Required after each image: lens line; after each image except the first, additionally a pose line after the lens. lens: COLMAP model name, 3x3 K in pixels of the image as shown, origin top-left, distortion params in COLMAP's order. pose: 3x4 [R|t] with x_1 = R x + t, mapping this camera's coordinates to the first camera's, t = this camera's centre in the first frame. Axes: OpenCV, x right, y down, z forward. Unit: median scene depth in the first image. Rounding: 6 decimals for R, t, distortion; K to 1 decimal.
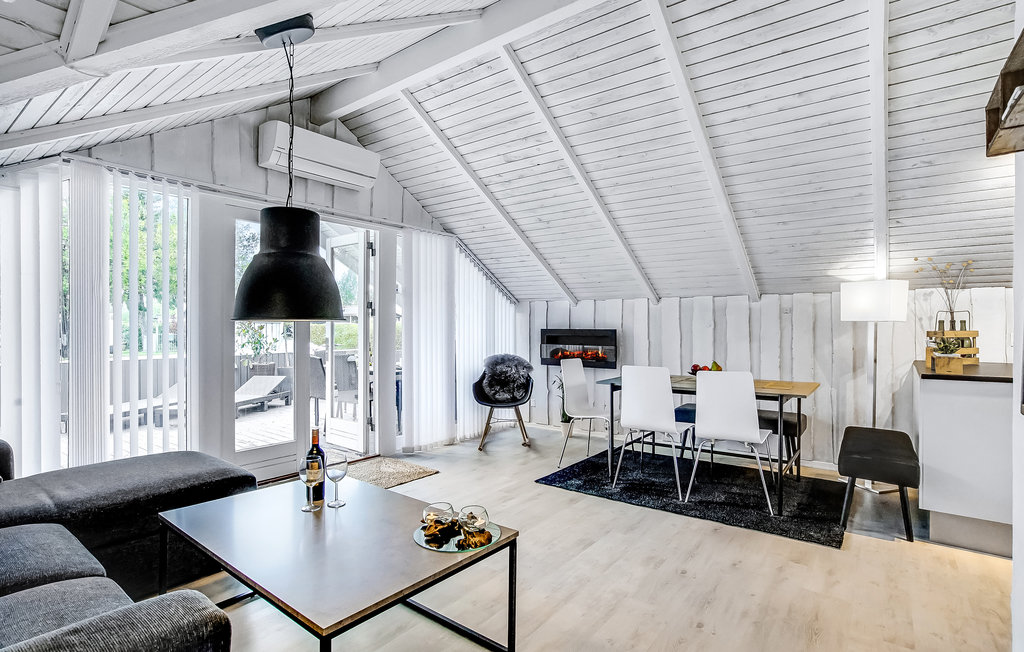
lens RADIAL K [[508.3, 0, 512.0], [0, 508.3, 326.0], [0, 0, 1]] dist [-0.016598, 0.000324]
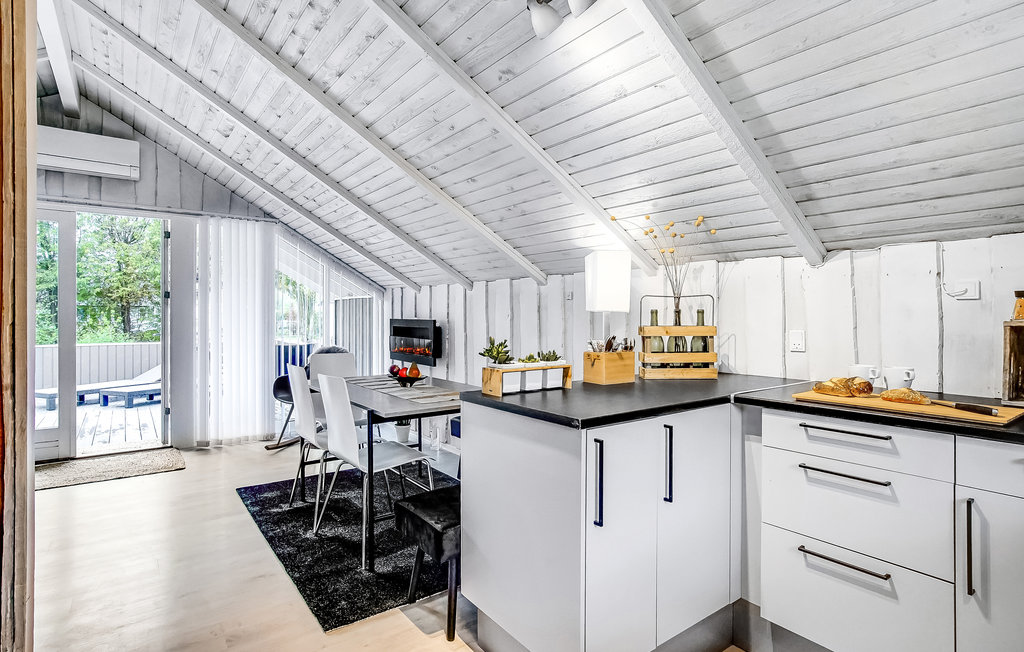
lens RADIAL K [[522.2, 0, 507.6], [0, 522.2, 315.3], [0, 0, 1]] dist [-0.028909, 0.021332]
pose [[0.958110, 0.001073, -0.286397, 0.753288], [-0.000193, 0.999995, 0.003100, -0.005382], [0.286399, -0.002915, 0.958106, 0.253753]]
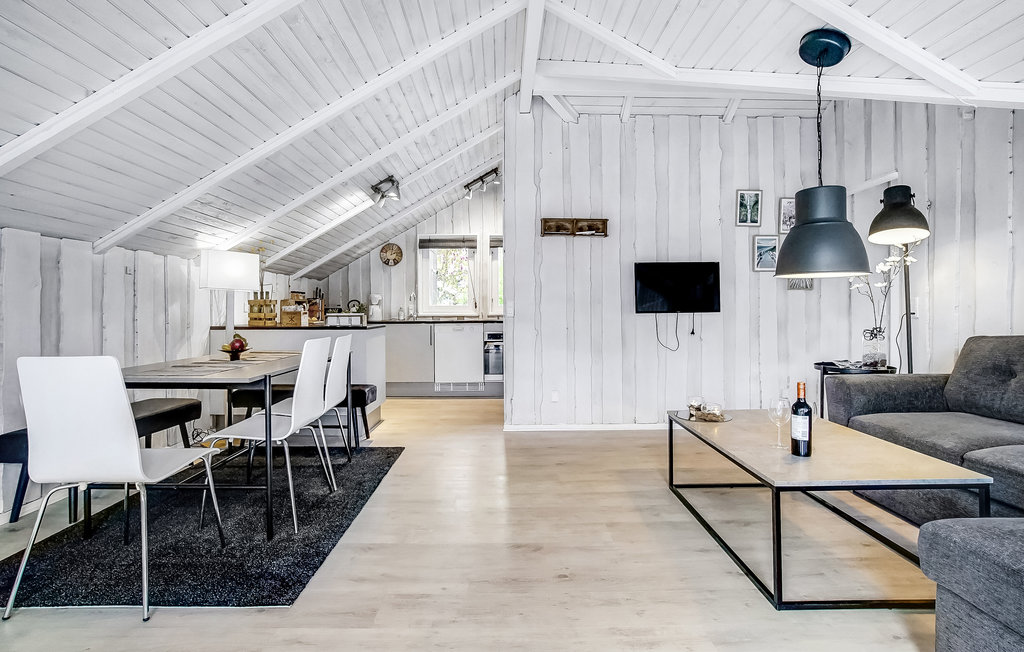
lens RADIAL K [[474.8, 0, 508.9], [0, 474.8, 310.5], [0, 0, 1]] dist [-0.049079, 0.018166]
pose [[-0.610563, 0.002792, 0.791963, -0.409974], [0.001168, 0.999996, -0.002625, 0.036179], [-0.791967, -0.000678, -0.610564, 1.082011]]
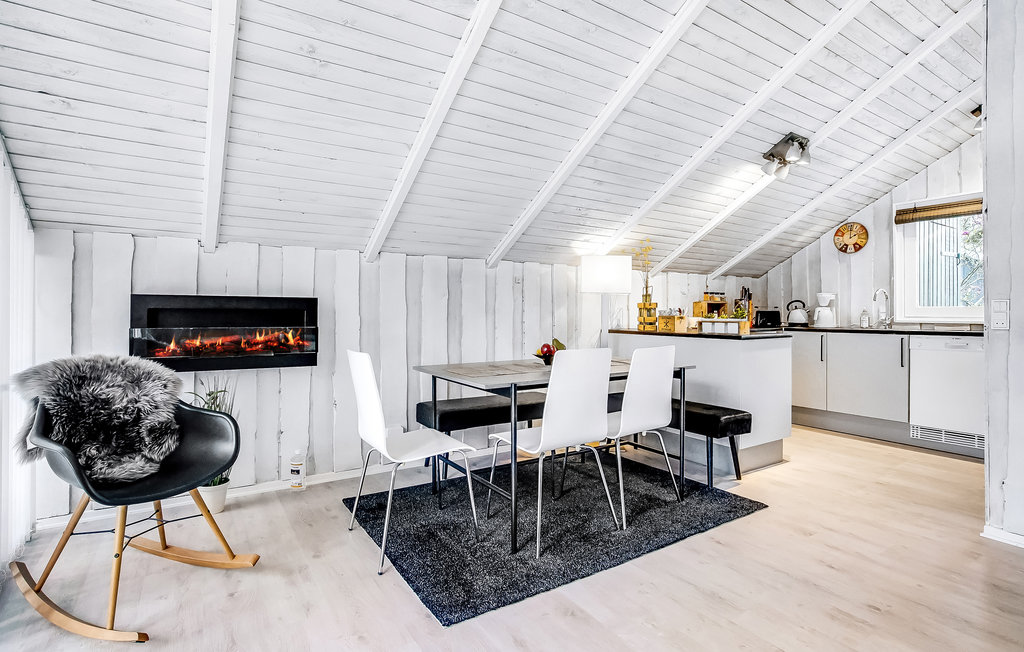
lens RADIAL K [[501.8, 0, 507.9], [0, 501.8, 309.4], [0, 0, 1]] dist [-0.020563, 0.000452]
pose [[0.349933, 0.004027, 0.936766, -0.342693], [-0.005375, 0.999983, -0.002291, 0.026809], [-0.936759, -0.004233, 0.349948, 0.780638]]
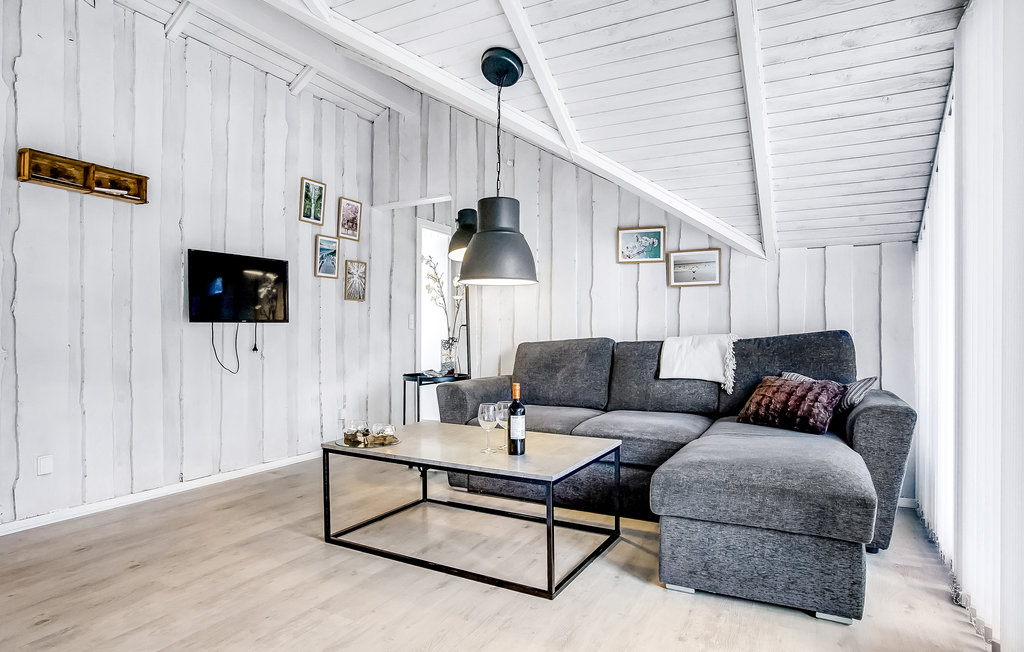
lens RADIAL K [[578.0, 0, 512.0], [0, 578.0, 326.0], [0, 0, 1]] dist [-0.020932, 0.001413]
pose [[-0.988623, -0.005689, -0.150306, -0.111575], [-0.004061, 0.999930, -0.011132, 0.054086], [0.150359, -0.010395, -0.988577, 1.165195]]
